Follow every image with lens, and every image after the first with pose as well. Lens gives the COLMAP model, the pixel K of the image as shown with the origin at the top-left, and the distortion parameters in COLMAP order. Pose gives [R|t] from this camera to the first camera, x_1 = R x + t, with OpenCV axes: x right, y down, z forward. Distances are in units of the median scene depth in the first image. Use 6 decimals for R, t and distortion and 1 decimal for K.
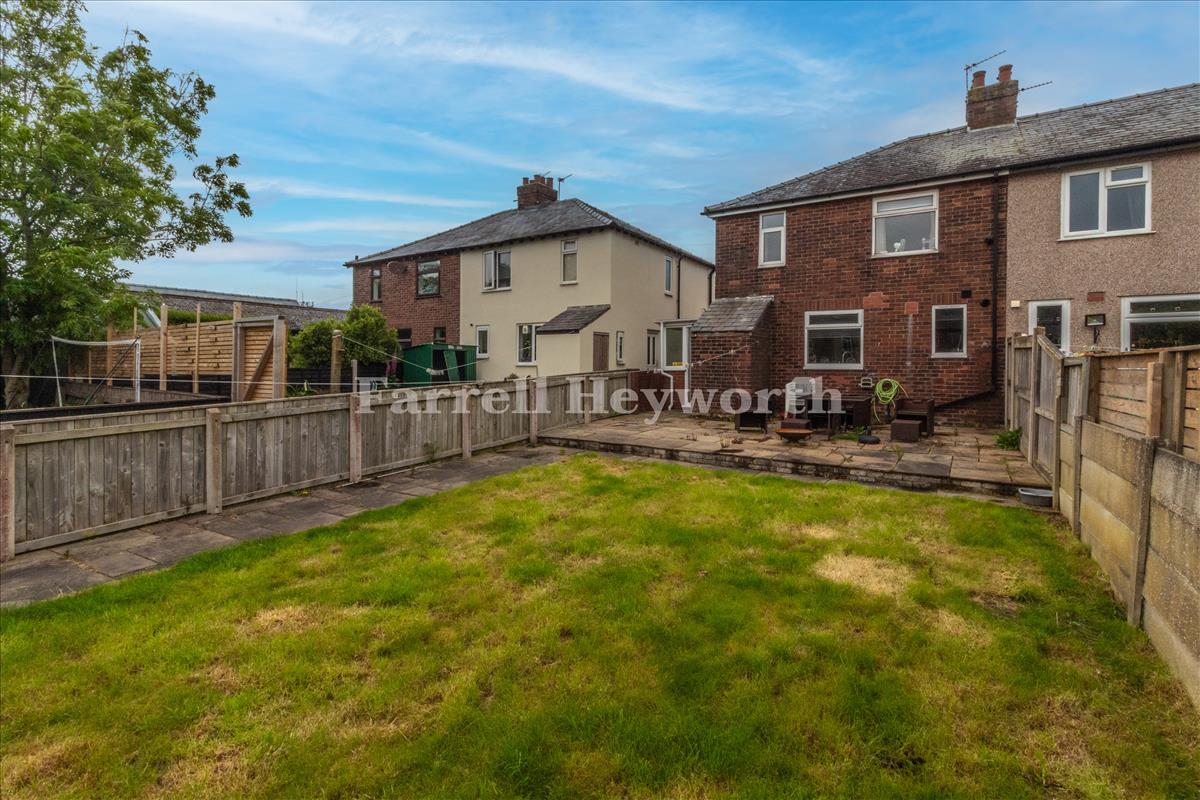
lens RADIAL K [[569.1, 0, 597.5], [0, 569.1, 367.8], [0, 0, 1]] dist [0.002539, 0.000390]
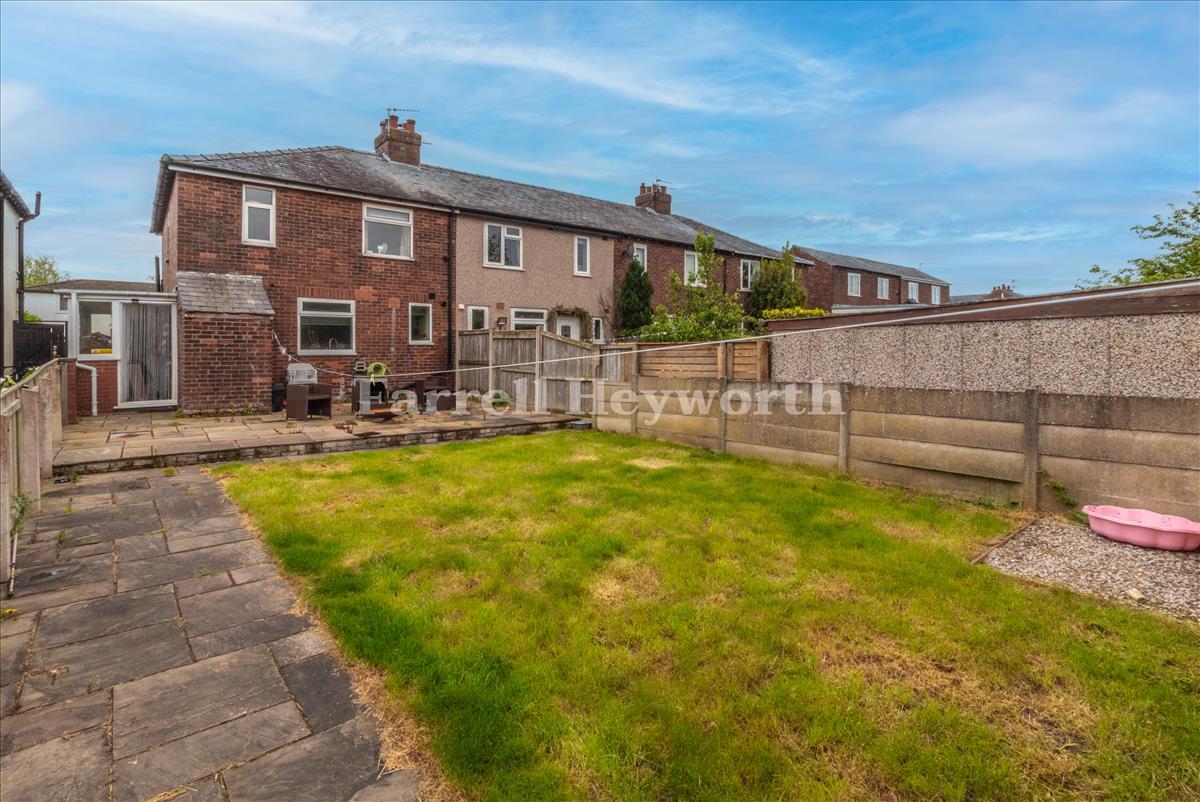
lens RADIAL K [[569.1, 0, 597.5], [0, 569.1, 368.8], [0, 0, 1]] dist [0.002539, 0.000390]
pose [[0.338008, -0.035931, 0.940457, -0.447265], [0.011134, 0.999354, 0.034179, -0.002545], [-0.941077, -0.001082, 0.338190, 0.191555]]
